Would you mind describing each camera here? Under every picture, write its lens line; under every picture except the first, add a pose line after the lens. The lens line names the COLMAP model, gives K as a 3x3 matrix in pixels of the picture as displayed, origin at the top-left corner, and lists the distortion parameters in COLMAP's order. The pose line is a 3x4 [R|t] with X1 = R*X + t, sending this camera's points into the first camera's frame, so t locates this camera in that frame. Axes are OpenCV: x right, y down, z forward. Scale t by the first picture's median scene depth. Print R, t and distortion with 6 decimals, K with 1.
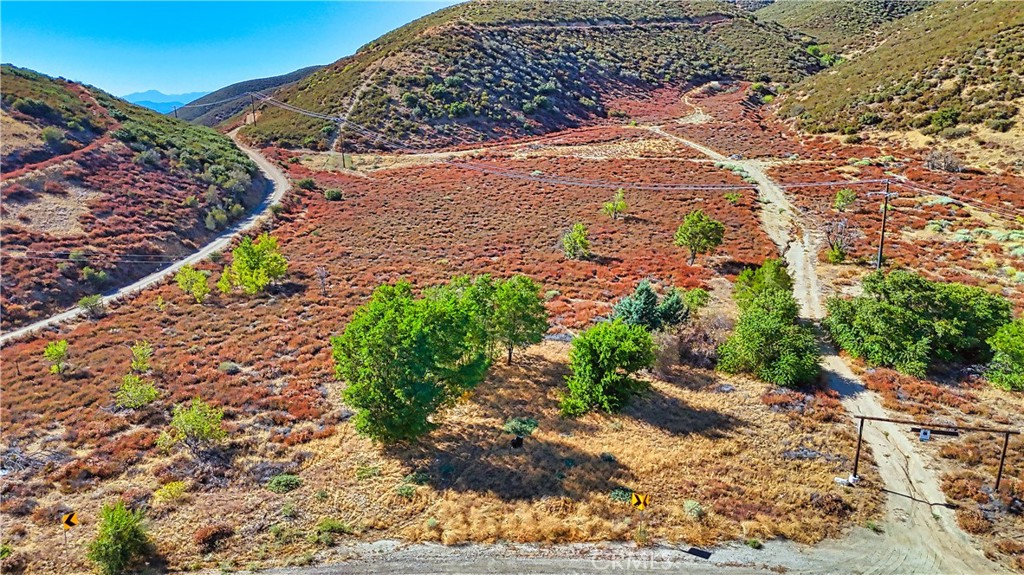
lens RADIAL K [[757.7, 0, 501.7], [0, 757.7, 286.0], [0, 0, 1]] dist [0.064426, -0.049345]
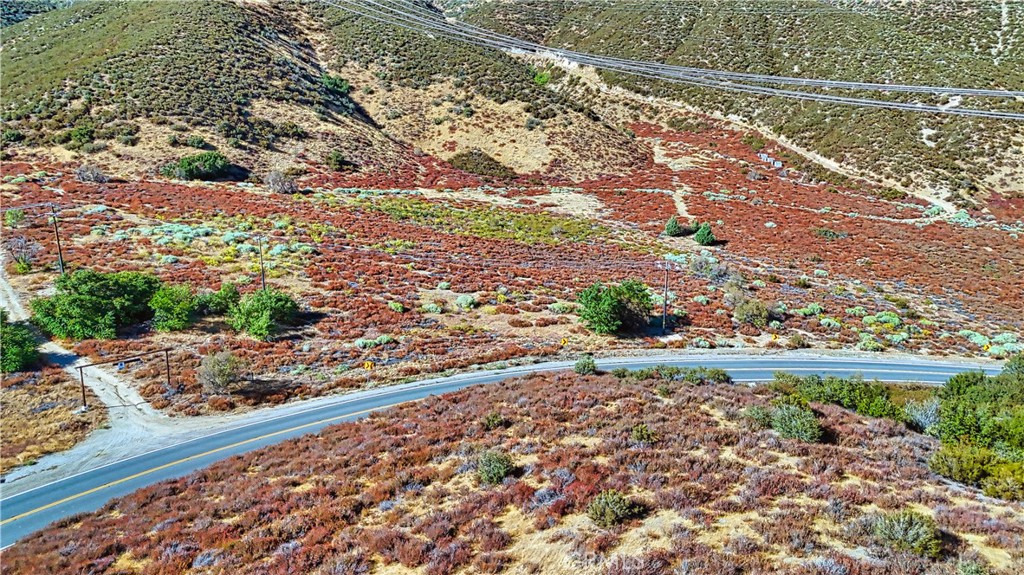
lens RADIAL K [[757.7, 0, 520.6], [0, 757.7, 288.0], [0, 0, 1]] dist [0.064426, -0.049345]
pose [[0.525002, -0.202908, 0.826560, -0.120946], [0.195861, 0.973904, 0.114675, 0.004399], [-0.828258, 0.101686, 0.551043, -0.232740]]
